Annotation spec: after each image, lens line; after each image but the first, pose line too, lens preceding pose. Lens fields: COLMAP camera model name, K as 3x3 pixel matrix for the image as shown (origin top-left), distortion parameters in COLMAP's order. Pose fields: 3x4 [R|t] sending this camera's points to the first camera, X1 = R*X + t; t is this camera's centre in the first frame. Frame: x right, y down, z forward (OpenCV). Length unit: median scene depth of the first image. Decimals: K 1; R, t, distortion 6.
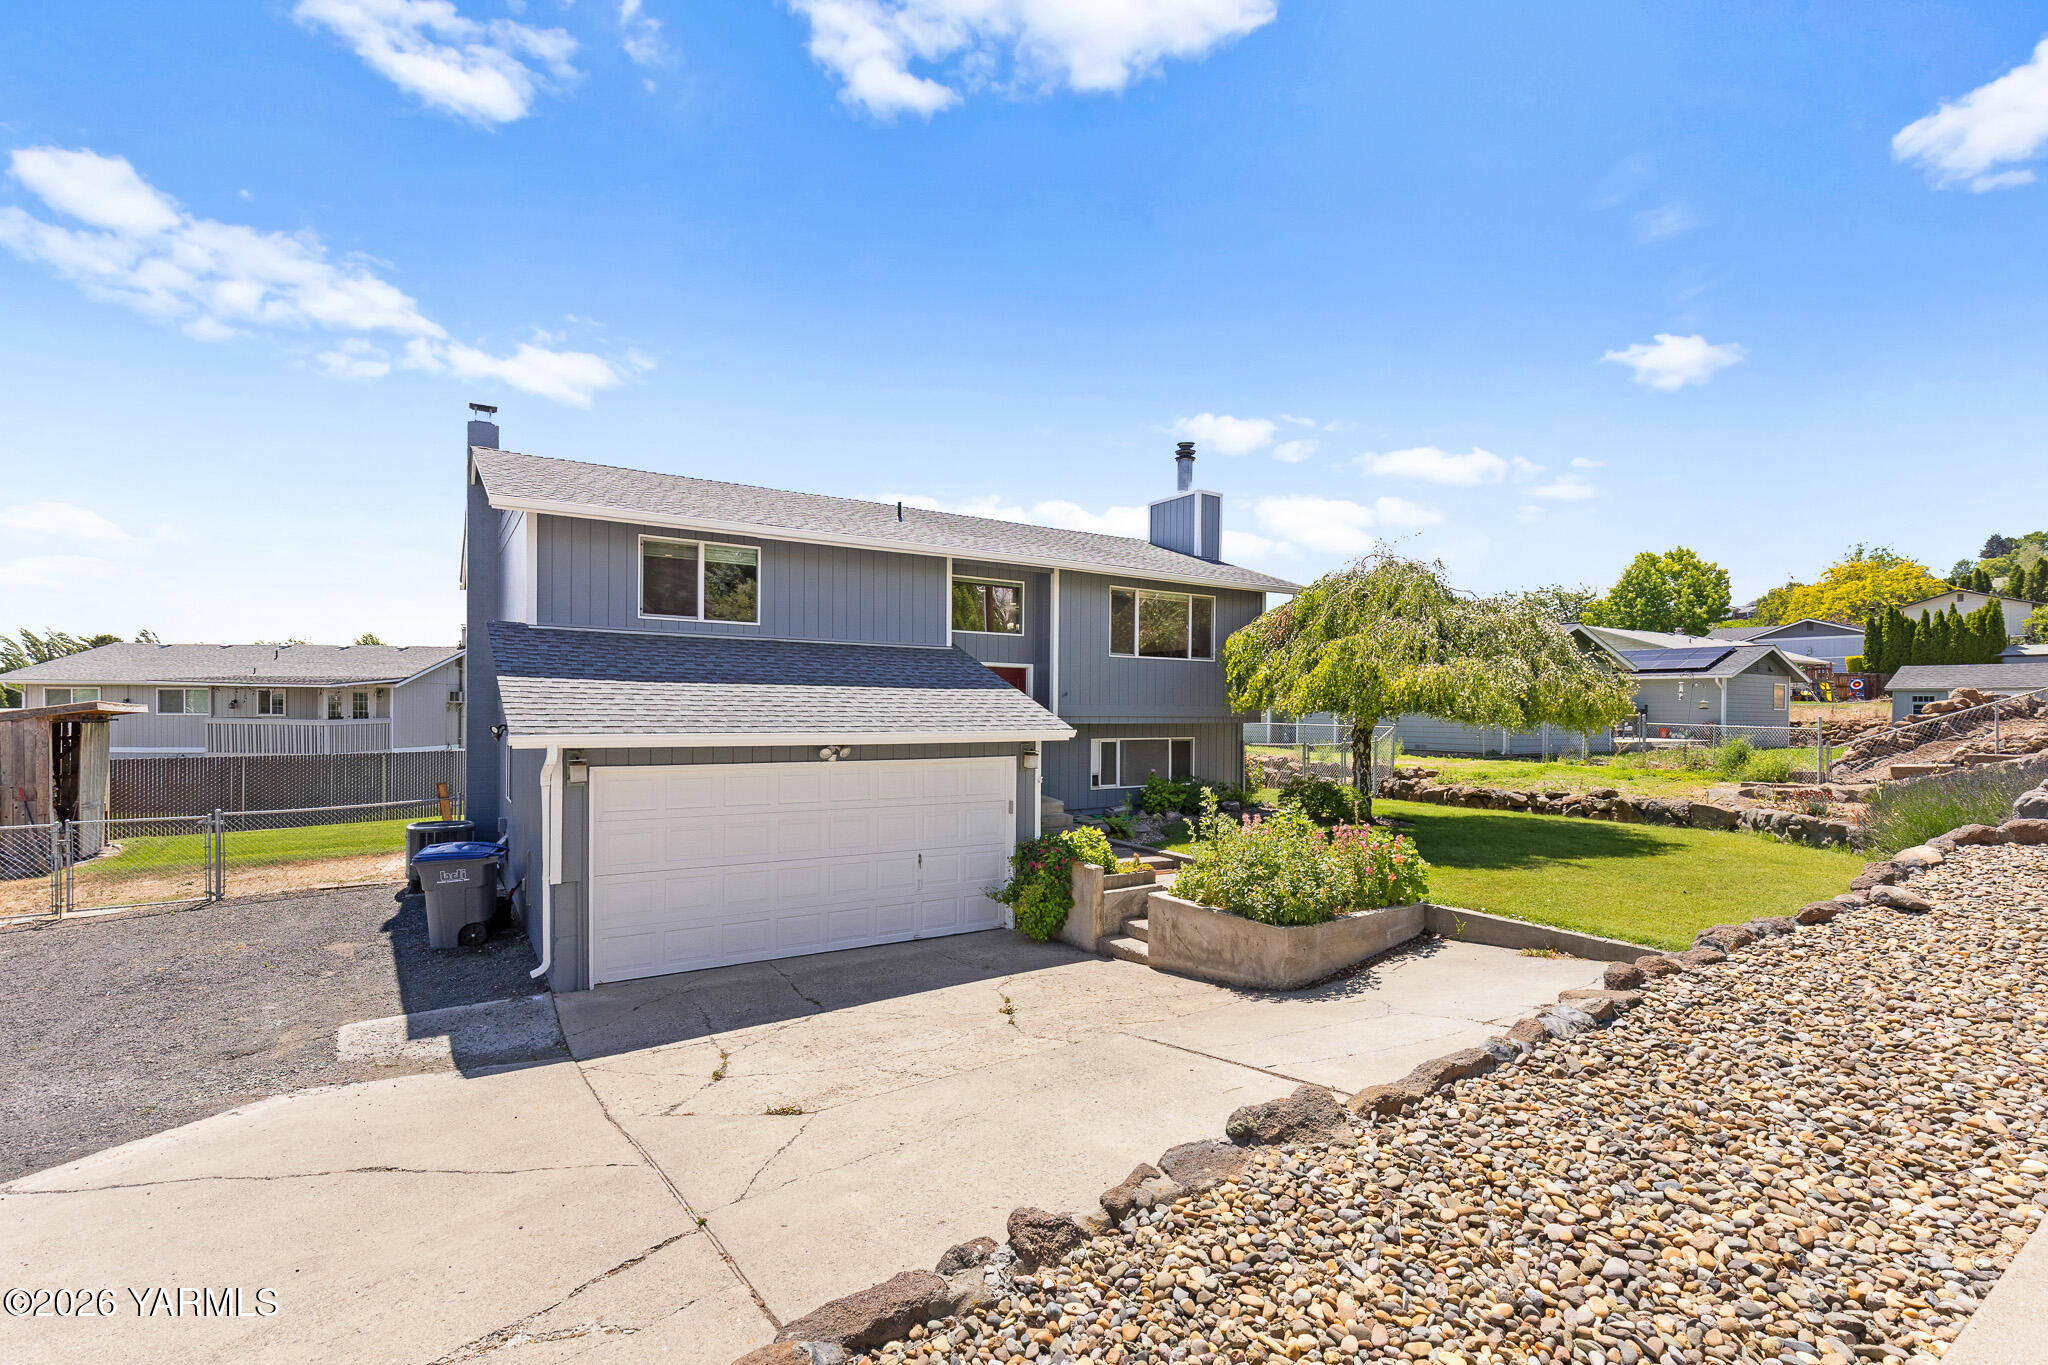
lens RADIAL K [[928.3, 0, 1030.7], [0, 928.3, 701.8], [0, 0, 1]] dist [0.007030, -0.000859]
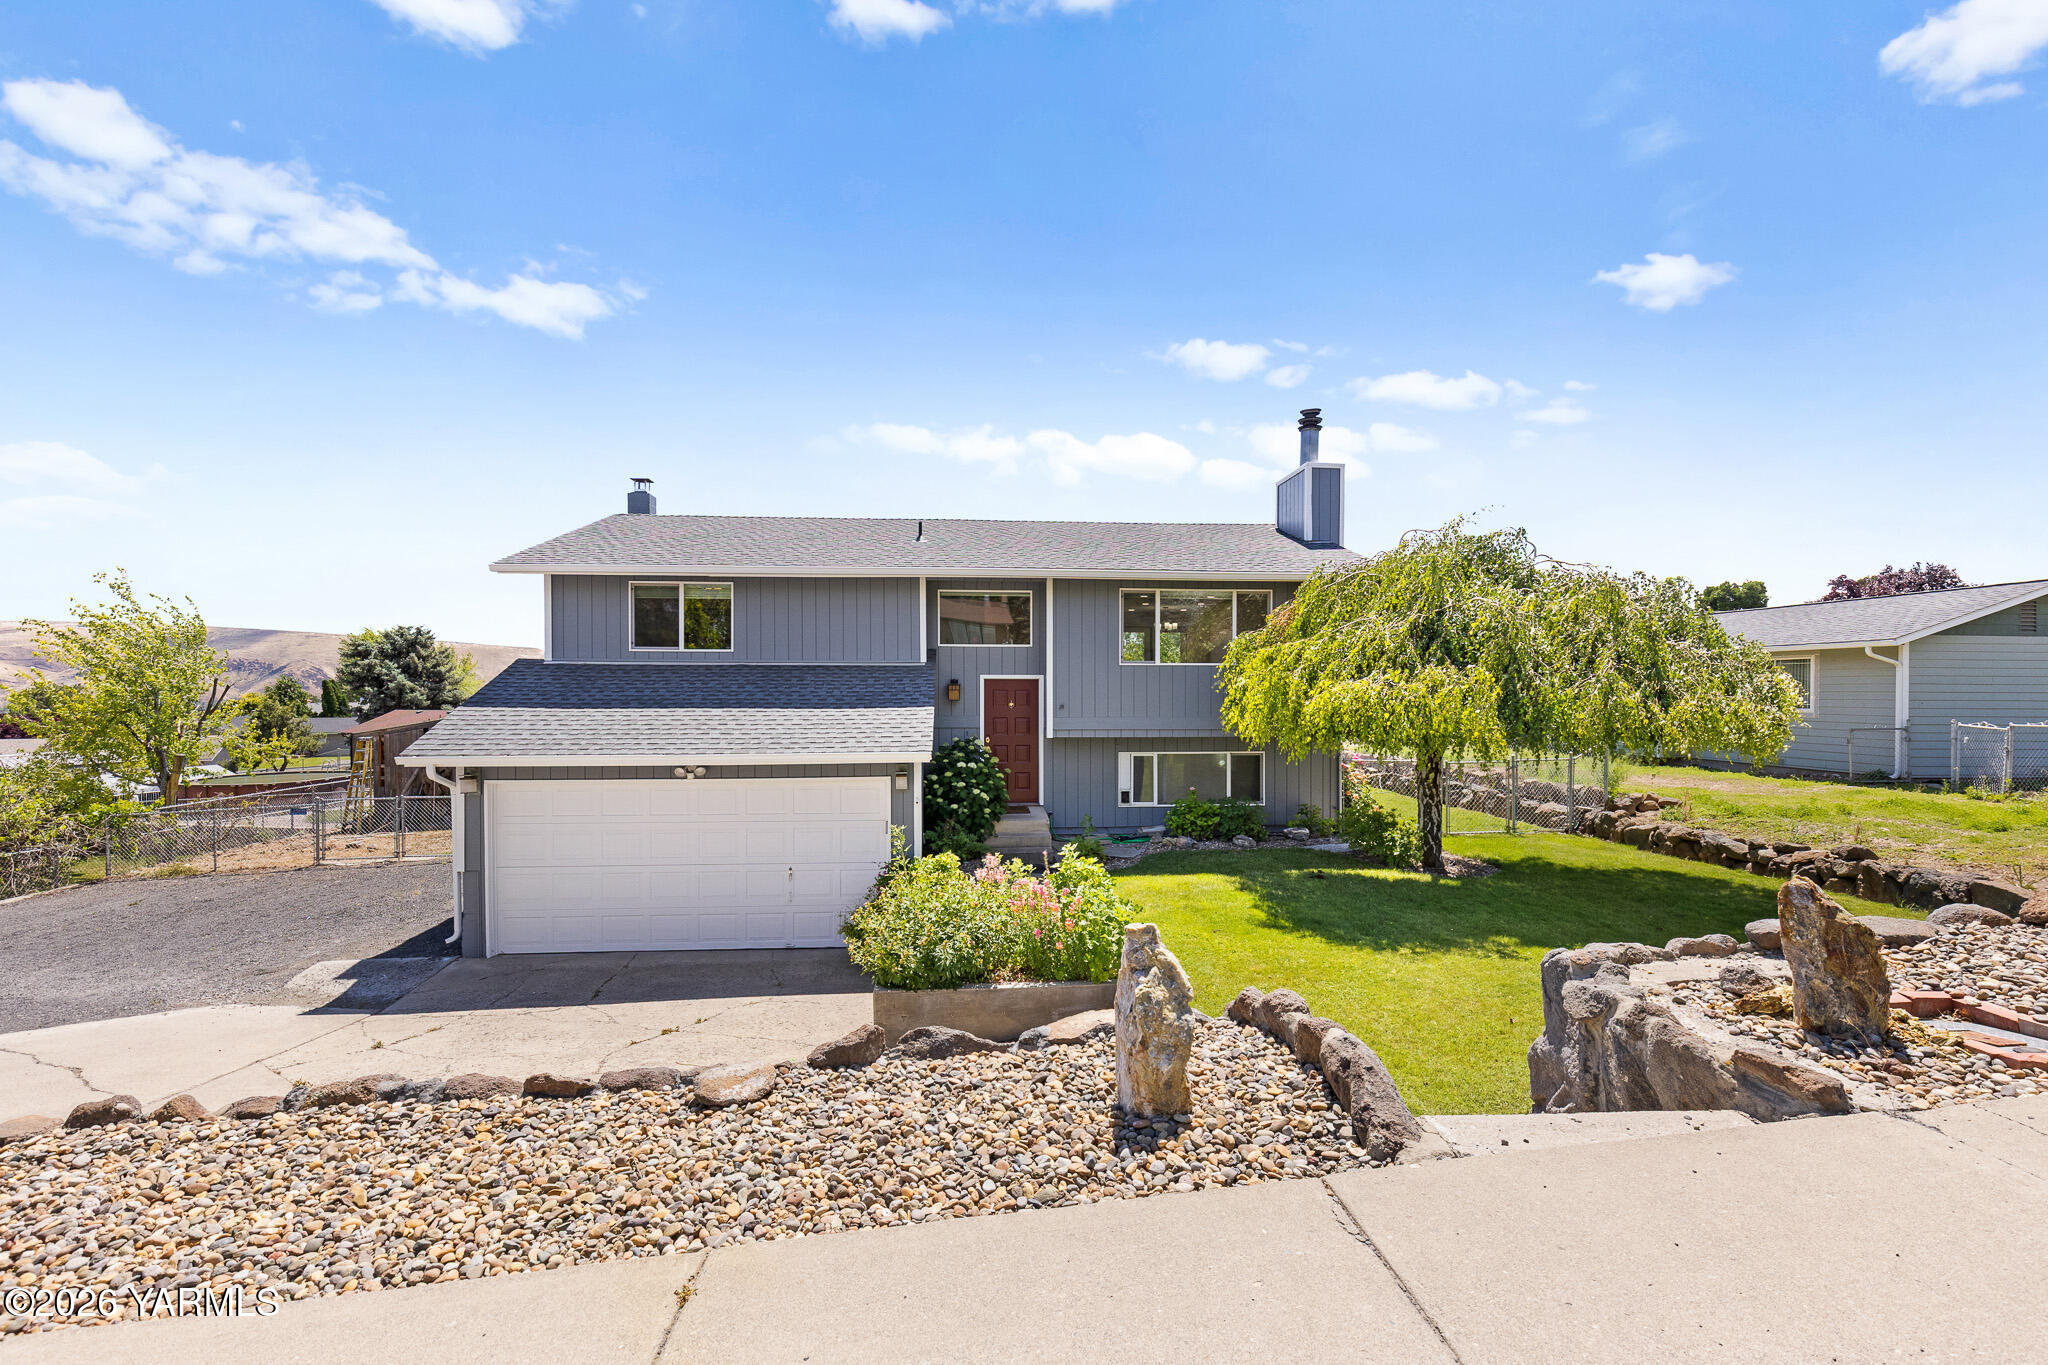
lens RADIAL K [[930.8, 0, 1029.5], [0, 930.8, 676.6], [0, 0, 1]] dist [0.010517, -0.000417]
pose [[0.877140, -0.015687, -0.479978, 0.471940], [0.012203, 0.999872, -0.010379, -0.030112], [0.480079, 0.003246, 0.877219, 0.144187]]
